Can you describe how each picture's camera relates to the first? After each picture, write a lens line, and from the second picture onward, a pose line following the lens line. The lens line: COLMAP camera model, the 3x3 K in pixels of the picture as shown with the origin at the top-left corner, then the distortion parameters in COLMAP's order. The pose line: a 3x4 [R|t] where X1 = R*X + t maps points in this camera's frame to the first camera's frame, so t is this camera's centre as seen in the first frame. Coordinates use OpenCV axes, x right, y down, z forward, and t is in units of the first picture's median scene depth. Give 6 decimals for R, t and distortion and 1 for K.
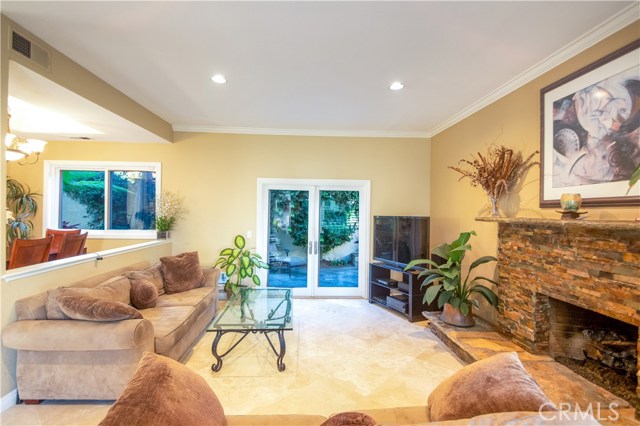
lens RADIAL K [[309.5, 0, 320.8], [0, 309.5, 212.3], [0, 0, 1]] dist [0.000818, -0.005359]
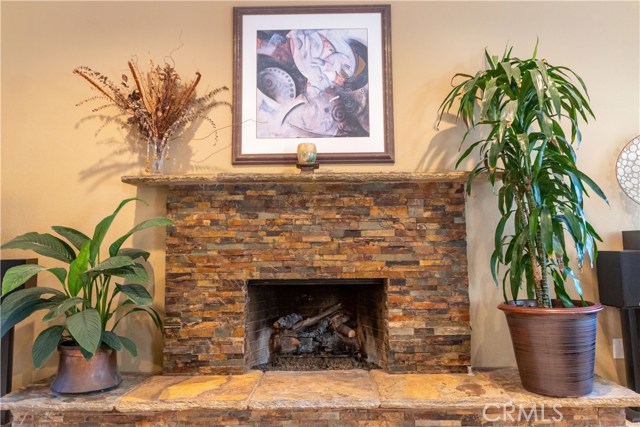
lens RADIAL K [[493.6, 0, 315.0], [0, 493.6, 193.2], [0, 0, 1]] dist [0.012363, -0.032417]
pose [[0.081031, 0.102845, 0.991391, -0.376998], [0.008270, 0.994559, -0.103850, 0.160392], [-0.996677, 0.016614, 0.079740, 0.674704]]
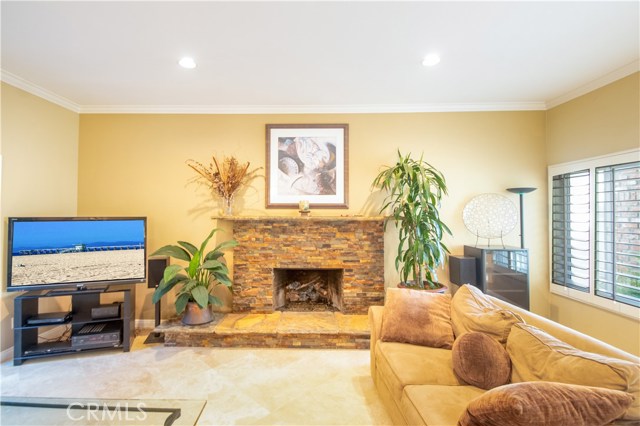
lens RADIAL K [[309.5, 0, 297.7], [0, 309.5, 204.7], [0, 0, 1]] dist [0.000818, -0.005359]
pose [[0.091388, 0.018069, 0.995651, -0.629728], [-0.001911, 0.999837, -0.017970, -0.005860], [-0.995814, -0.000261, 0.091408, 0.682532]]
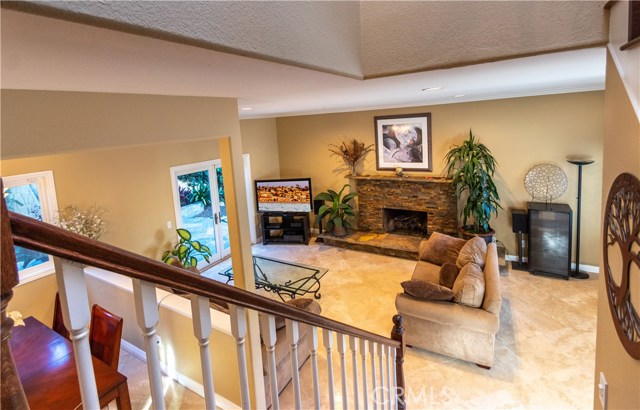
lens RADIAL K [[310.1, 0, 303.1], [0, 310.1, 155.2], [0, 0, 1]] dist [-0.001674, -0.003739]
pose [[0.574911, -0.140028, 0.806145, -1.290687], [0.076042, 0.990127, 0.117756, -0.398647], [-0.814675, -0.006398, 0.579882, 0.131033]]
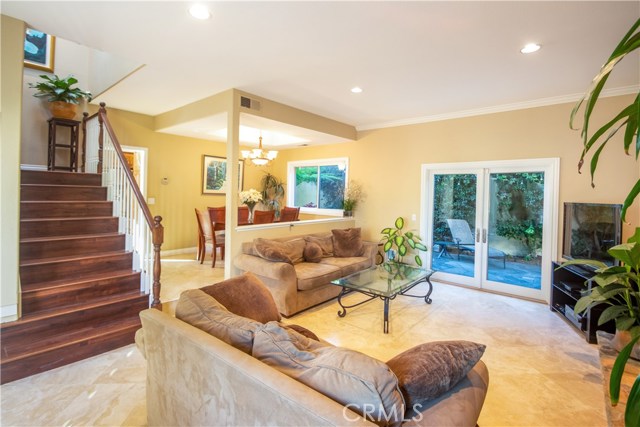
lens RADIAL K [[309.5, 0, 315.3], [0, 309.5, 195.6], [0, 0, 1]] dist [0.000818, -0.005359]
pose [[0.717894, 0.005949, -0.696127, 0.458512], [-0.011923, 0.999922, -0.003750, 0.006745], [0.696051, 0.010992, 0.717908, -0.016661]]
